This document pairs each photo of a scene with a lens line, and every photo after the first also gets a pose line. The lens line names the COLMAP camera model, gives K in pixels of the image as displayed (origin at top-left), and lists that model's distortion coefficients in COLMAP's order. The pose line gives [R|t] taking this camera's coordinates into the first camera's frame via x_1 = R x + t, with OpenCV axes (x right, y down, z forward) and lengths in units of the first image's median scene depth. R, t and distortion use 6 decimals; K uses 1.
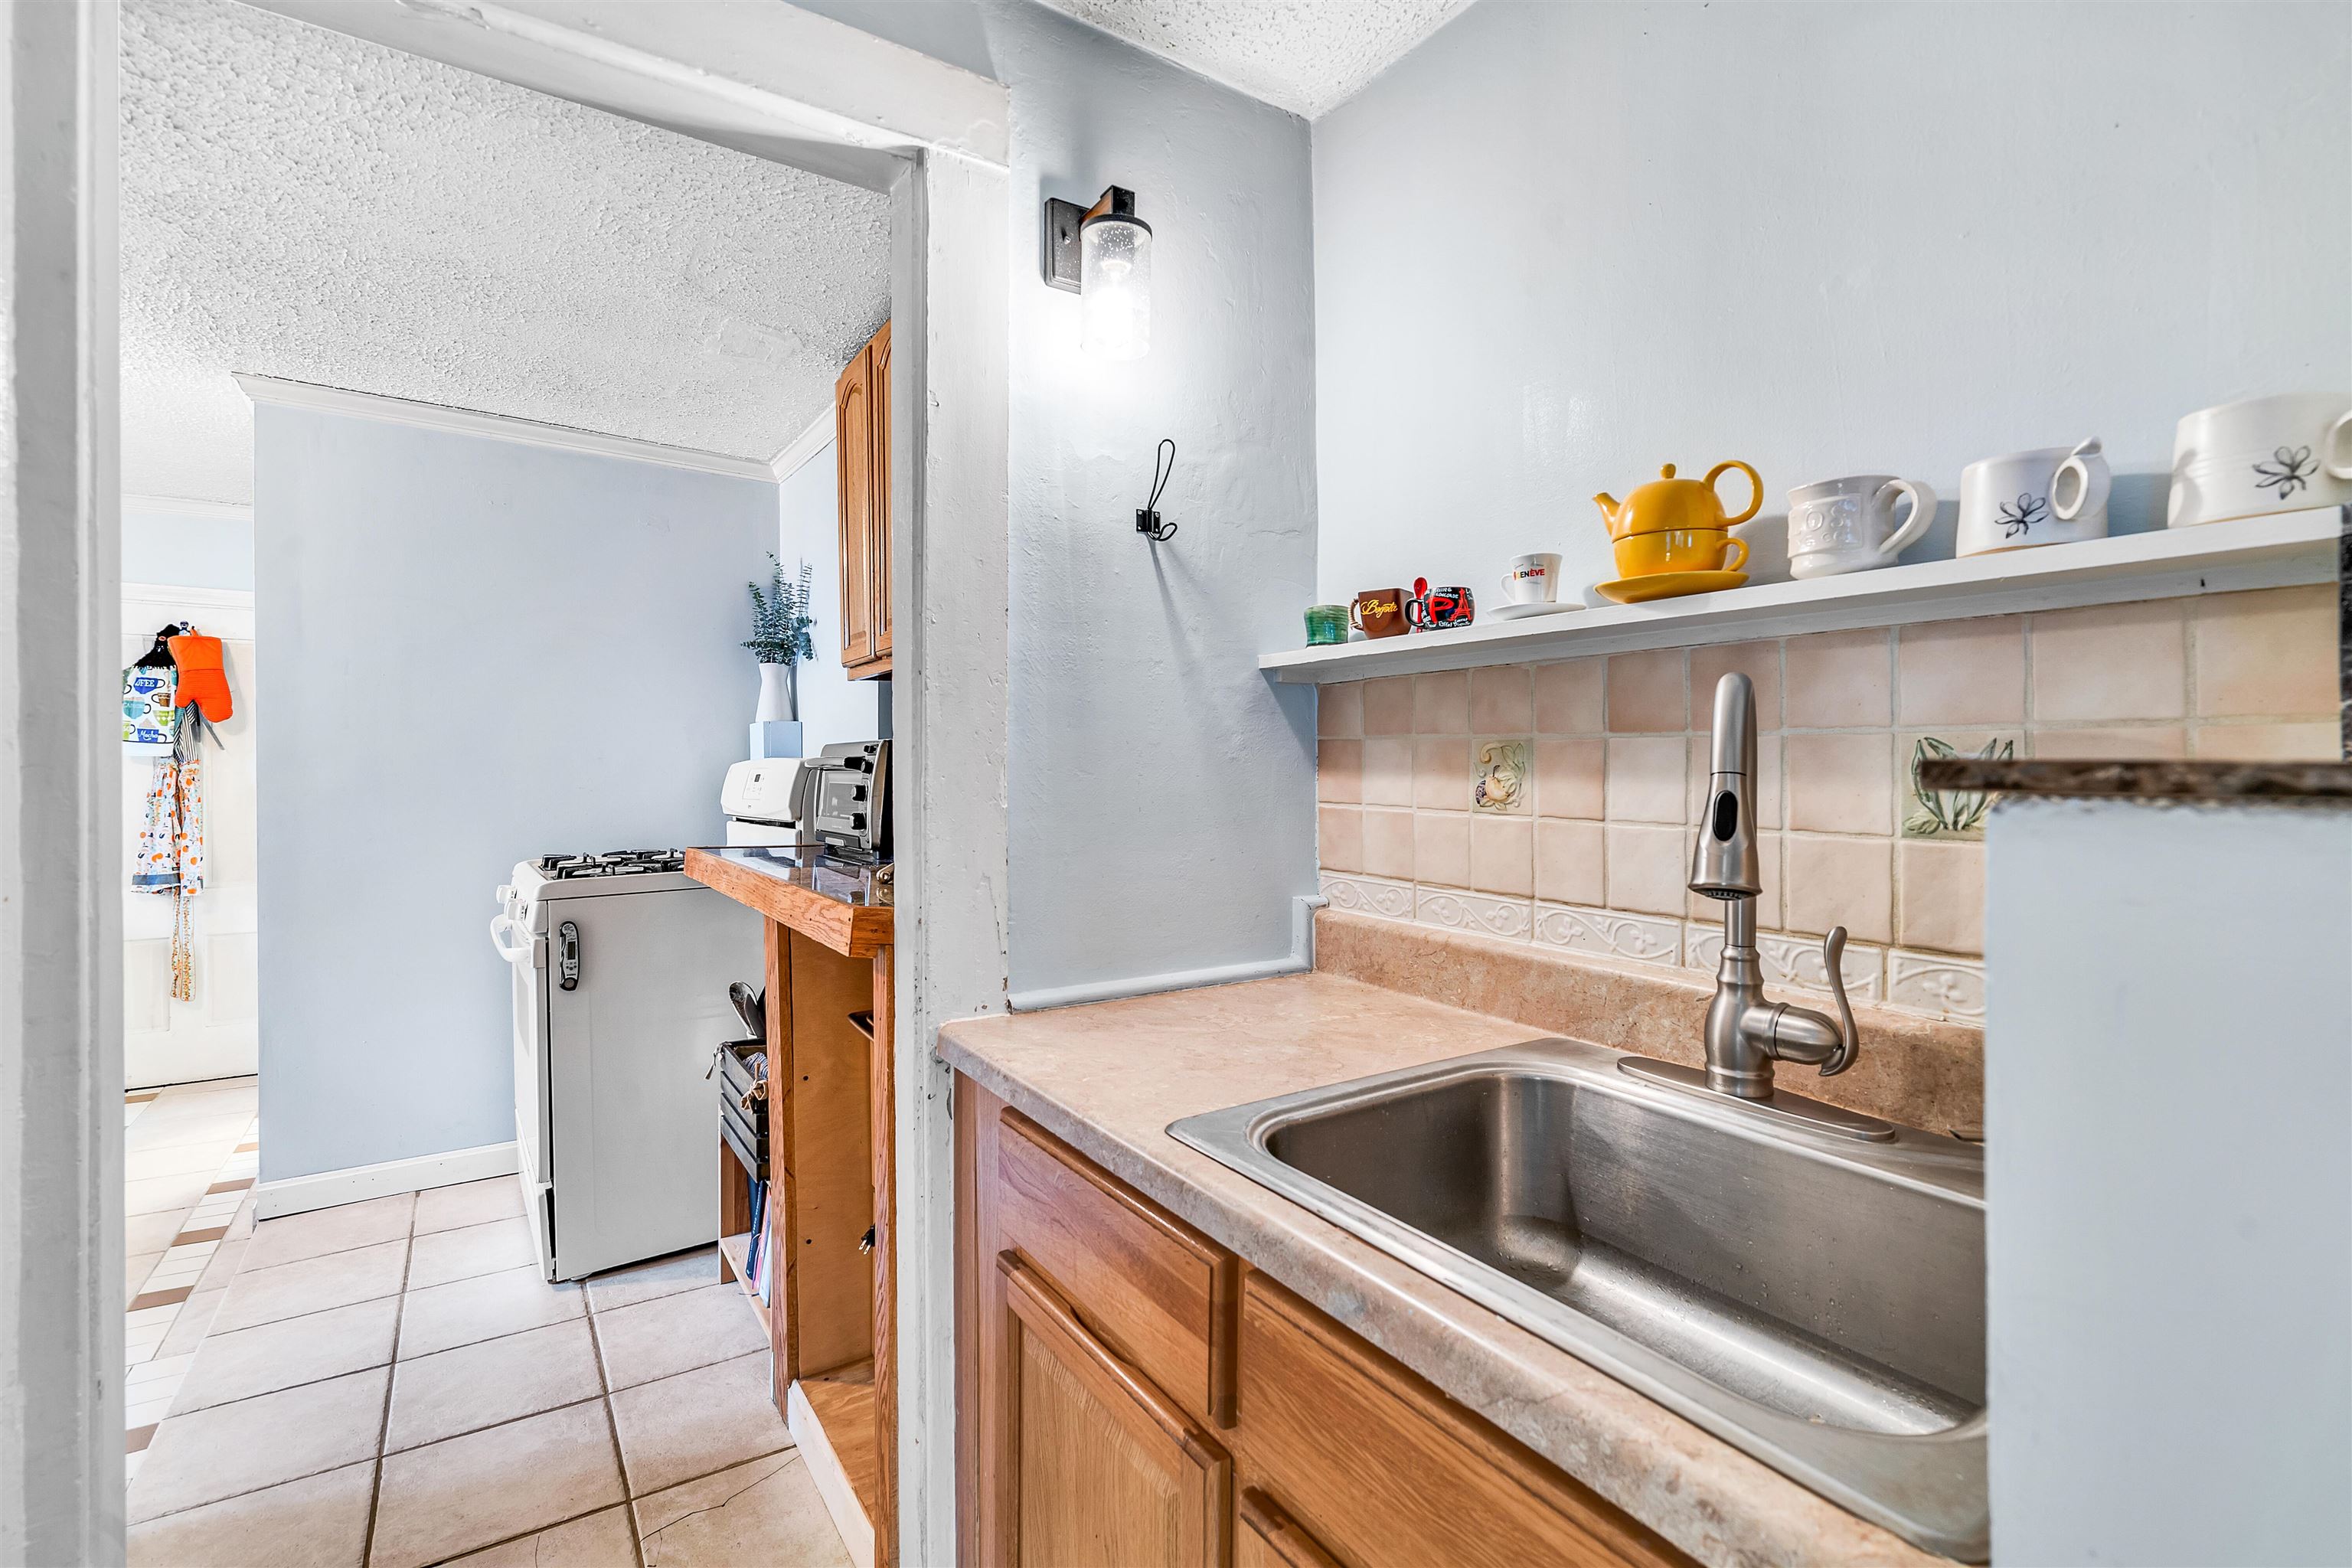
lens RADIAL K [[1091.9, 0, 1167.4], [0, 1091.9, 759.4], [0, 0, 1]] dist [-0.001397, 0.001740]
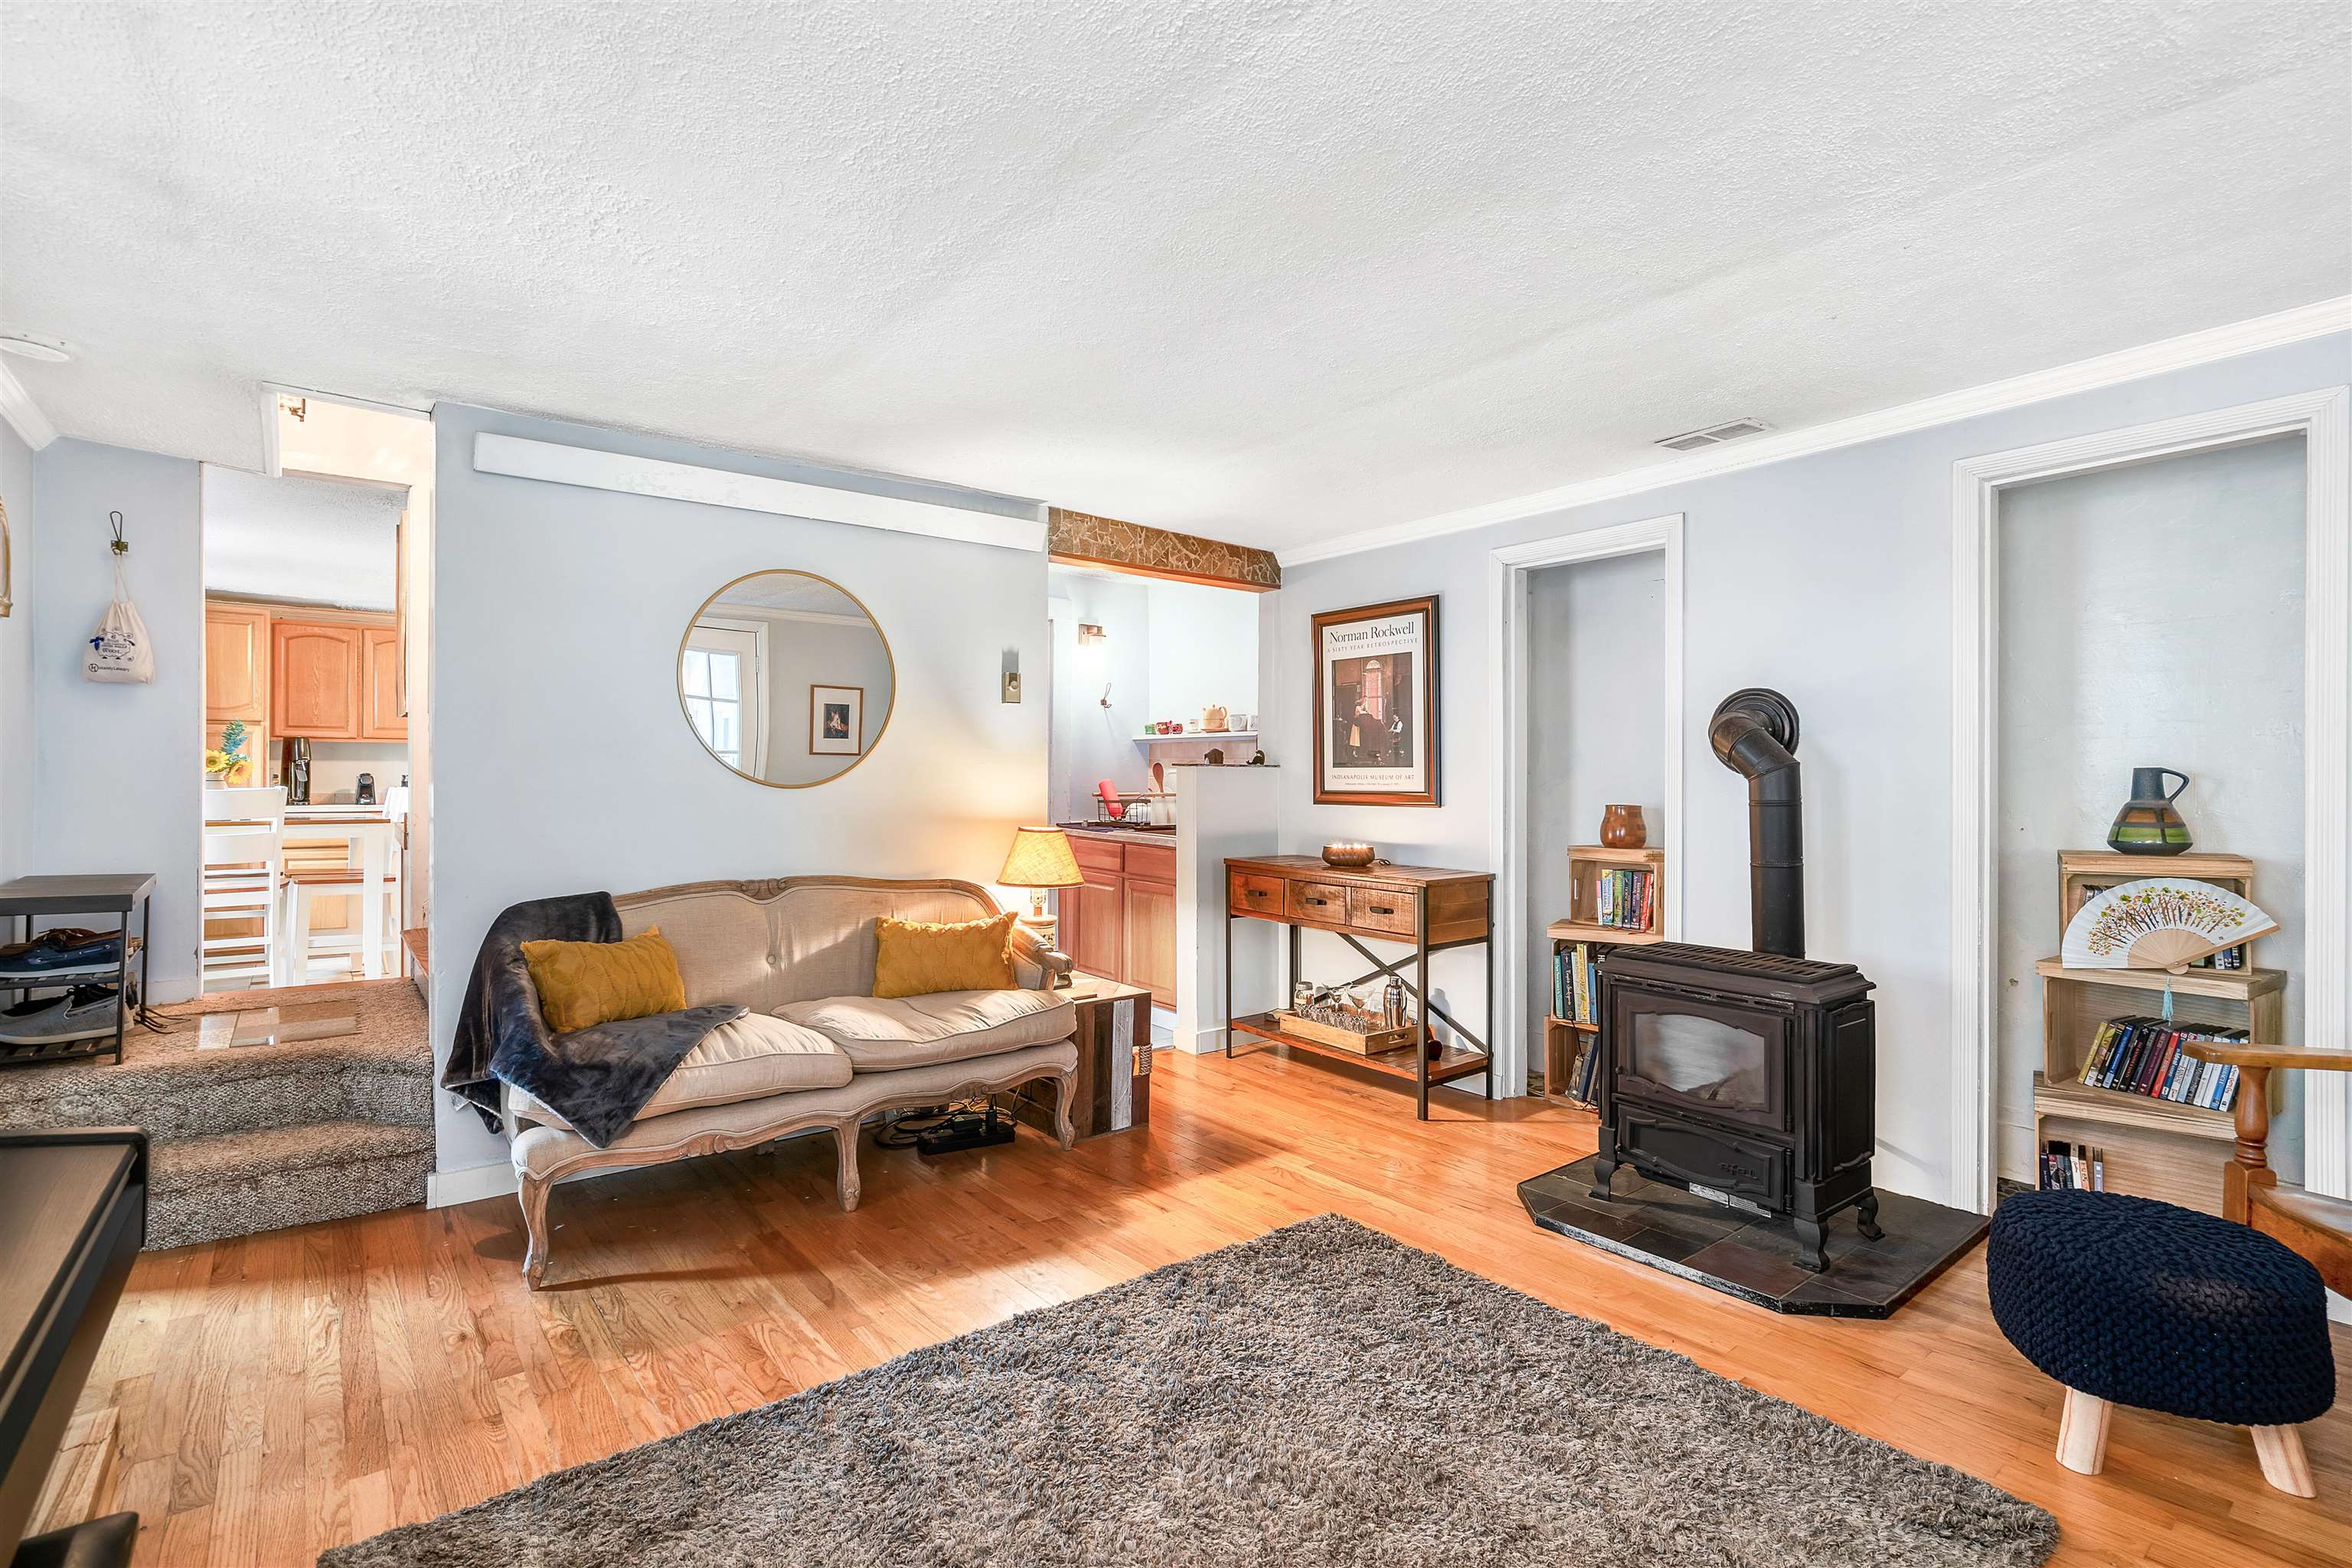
lens RADIAL K [[1091.9, 0, 1183.2], [0, 1091.9, 768.9], [0, 0, 1]] dist [-0.001397, 0.001740]
pose [[0.994989, 0.008830, 0.099596, -0.045582], [-0.008936, 0.999960, 0.000614, 0.003856], [-0.099587, -0.001501, 0.995028, -1.090555]]
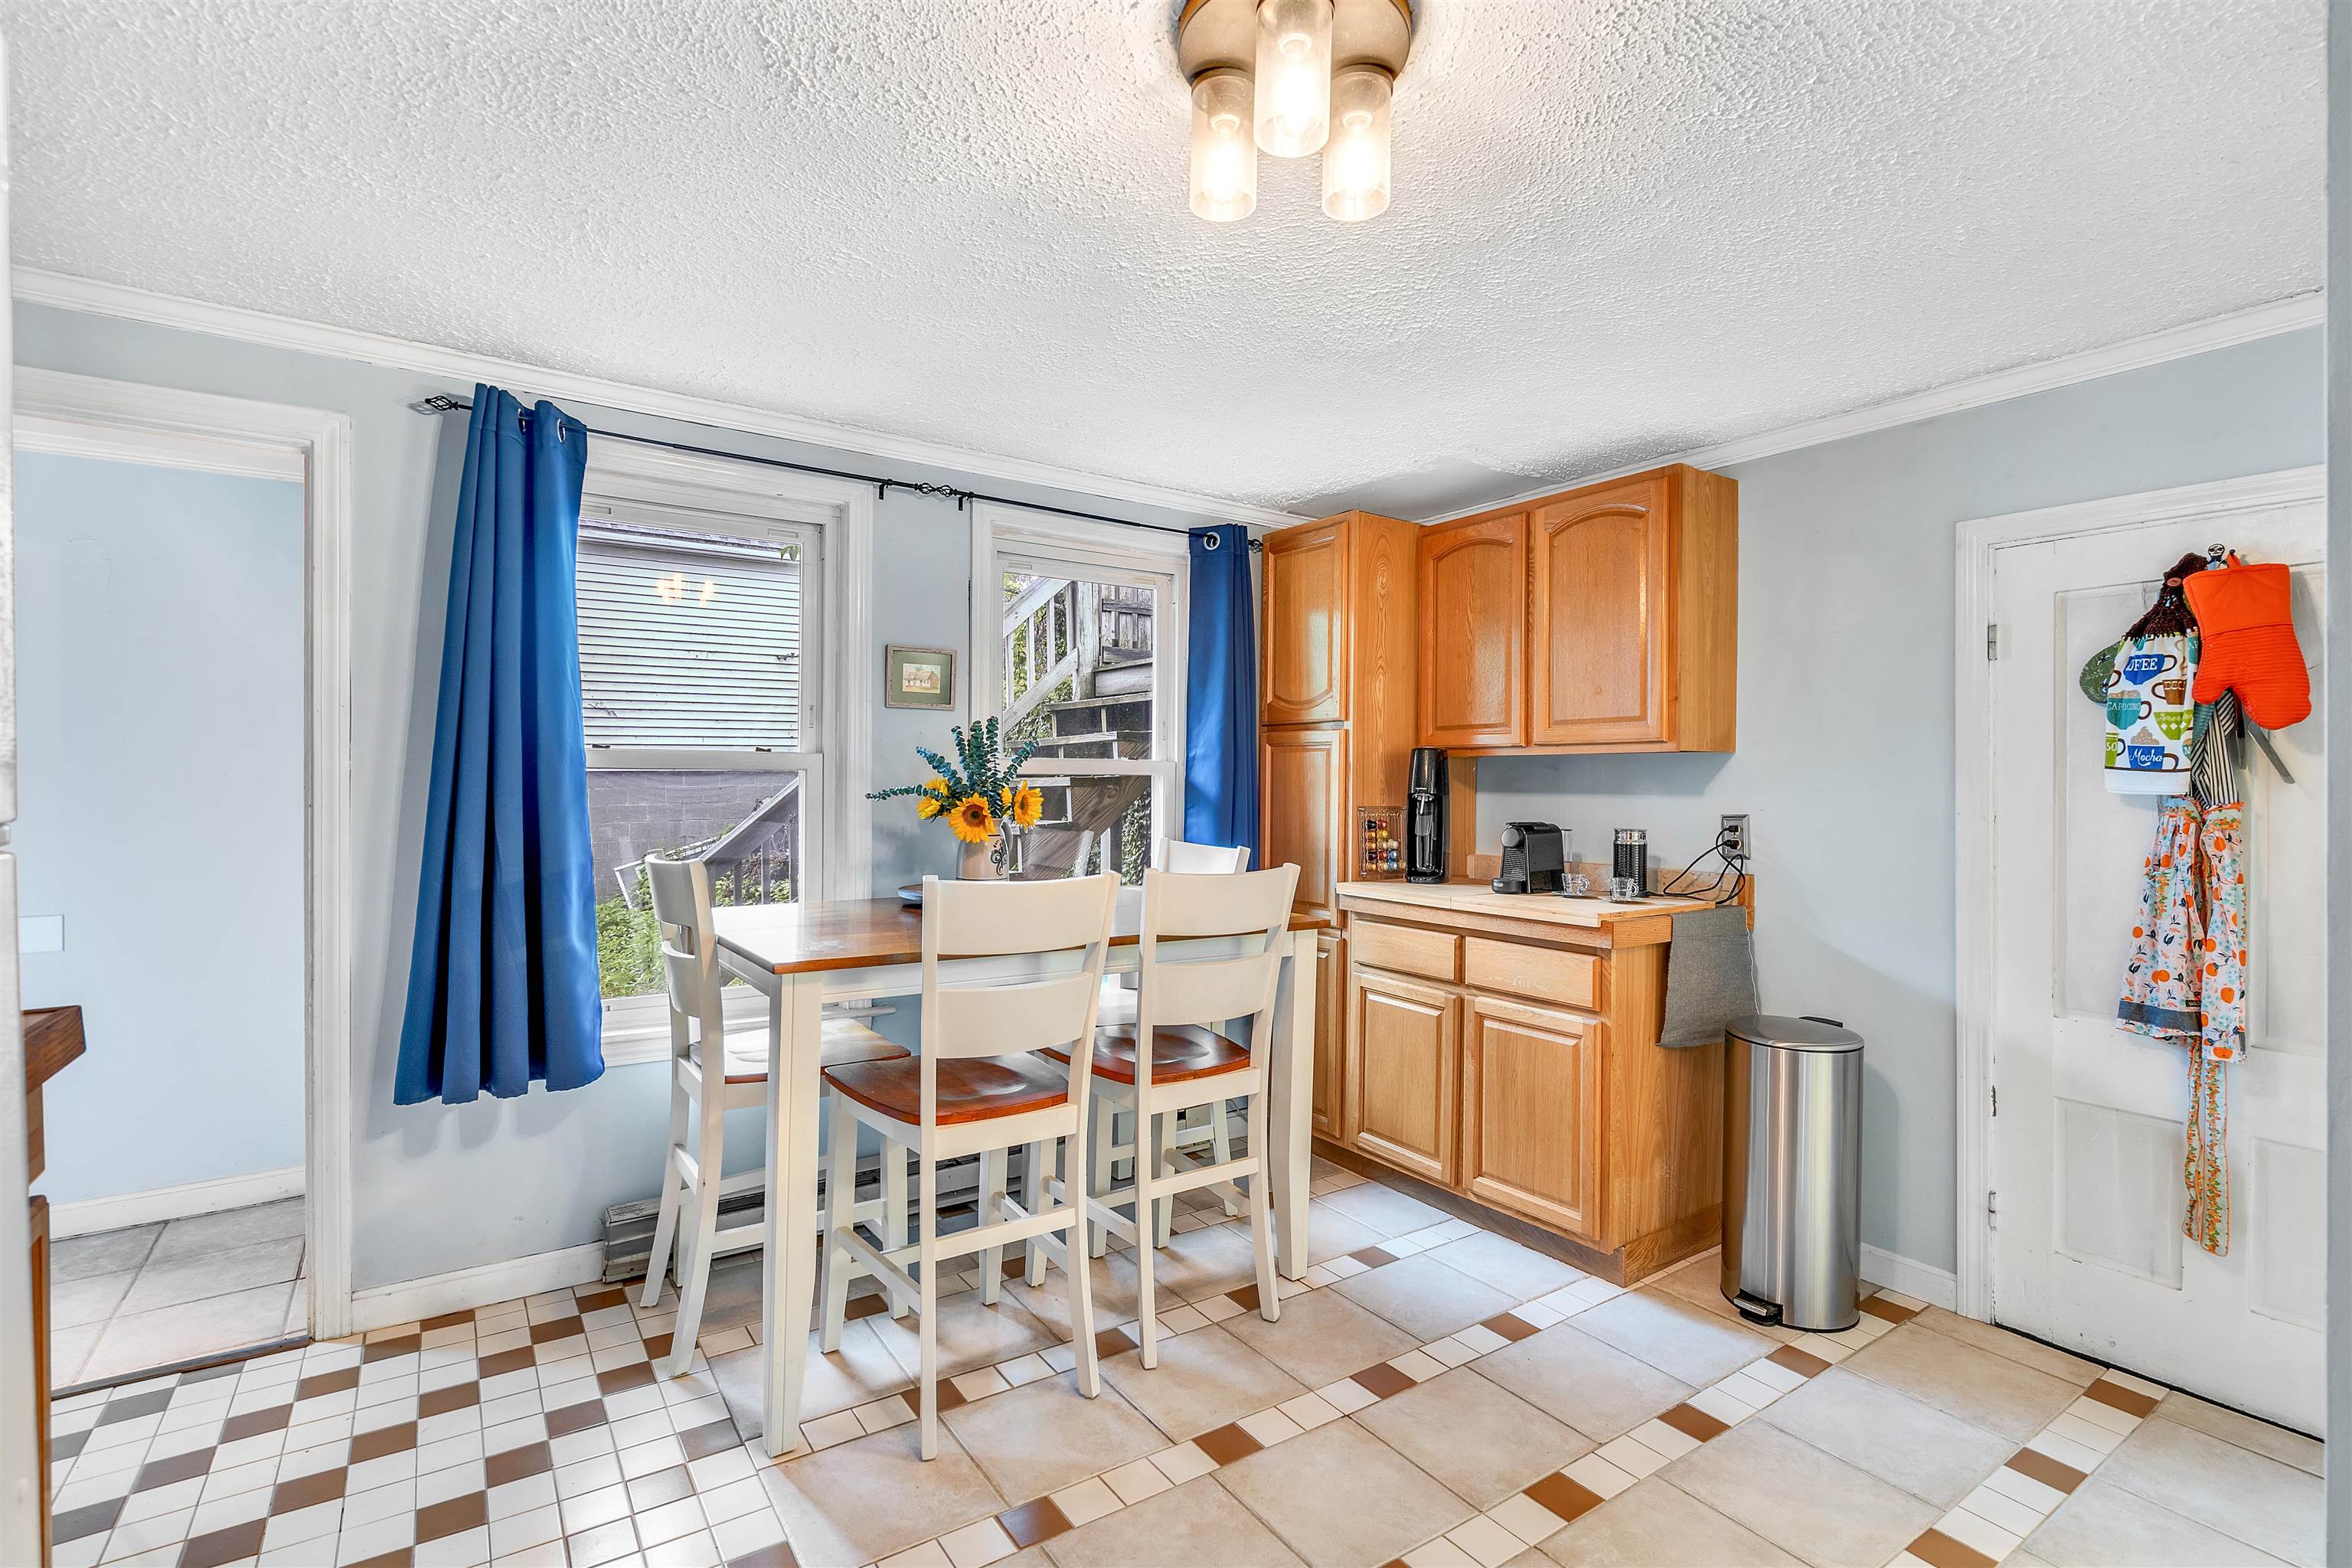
lens RADIAL K [[1091.9, 0, 1160.2], [0, 1091.9, 776.7], [0, 0, 1]] dist [-0.001397, 0.001740]
pose [[0.007124, 0.006361, -0.999954, -0.372509], [-0.003101, 0.999975, 0.006339, -0.013928], [0.999970, 0.003056, 0.007144, 0.485167]]
